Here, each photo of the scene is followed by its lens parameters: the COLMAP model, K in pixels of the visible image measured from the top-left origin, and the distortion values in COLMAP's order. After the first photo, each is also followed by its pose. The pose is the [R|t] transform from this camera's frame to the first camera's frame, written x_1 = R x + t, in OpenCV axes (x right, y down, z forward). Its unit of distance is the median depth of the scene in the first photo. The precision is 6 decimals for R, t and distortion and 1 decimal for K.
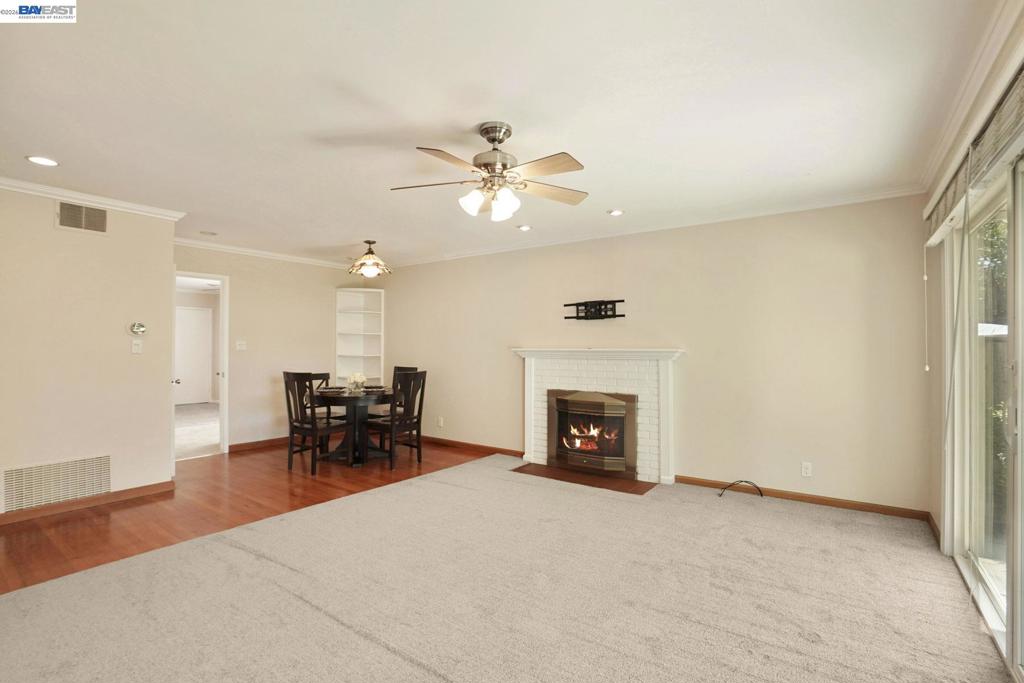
lens RADIAL K [[475.3, 0, 511.6], [0, 475.3, 346.2], [0, 0, 1]] dist [-0.059335, 0.020563]
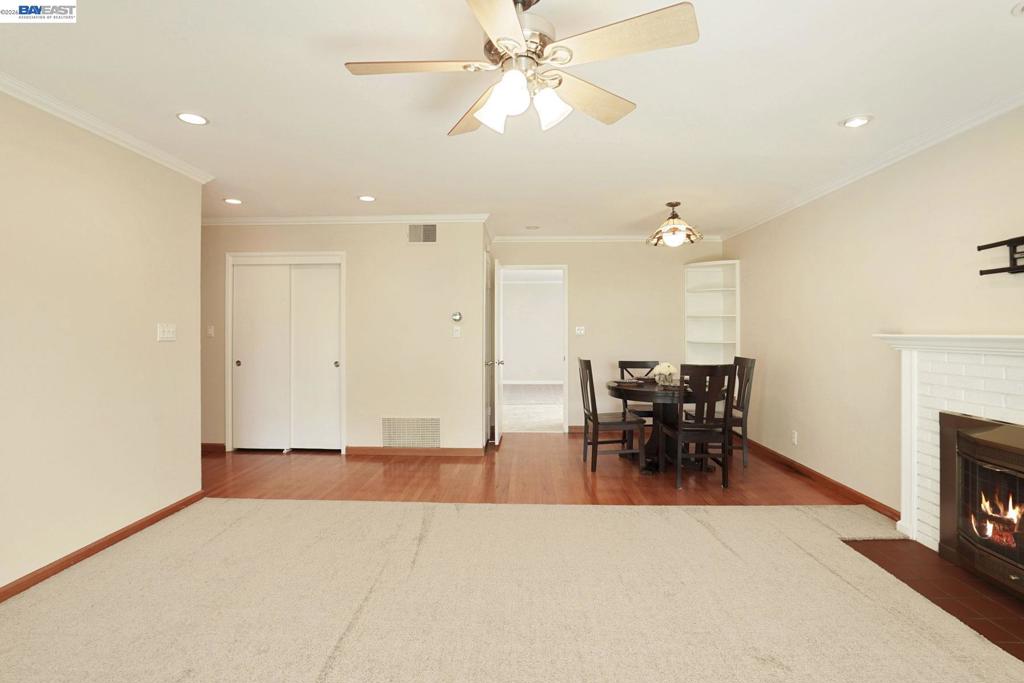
lens RADIAL K [[478.5, 0, 508.2], [0, 478.5, 330.6], [0, 0, 1]] dist [-0.060404, 0.014277]
pose [[0.554151, -0.004641, -0.832403, 0.237136], [0.003305, 0.999989, -0.003375, 0.001409], [0.832409, -0.000880, 0.554161, 0.321143]]
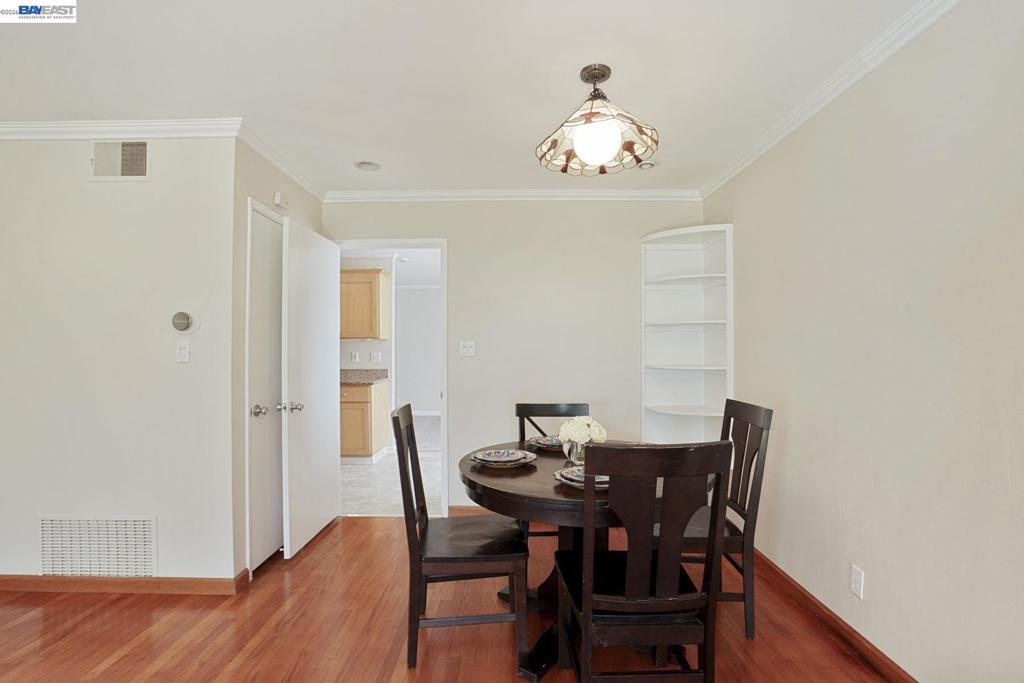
lens RADIAL K [[475.3, 0, 511.6], [0, 475.3, 346.2], [0, 0, 1]] dist [-0.059335, 0.020563]
pose [[0.583380, -0.007737, -0.812162, -0.039972], [0.003737, 0.999970, -0.006842, 0.000335], [0.812190, 0.000956, 0.583392, 0.768957]]
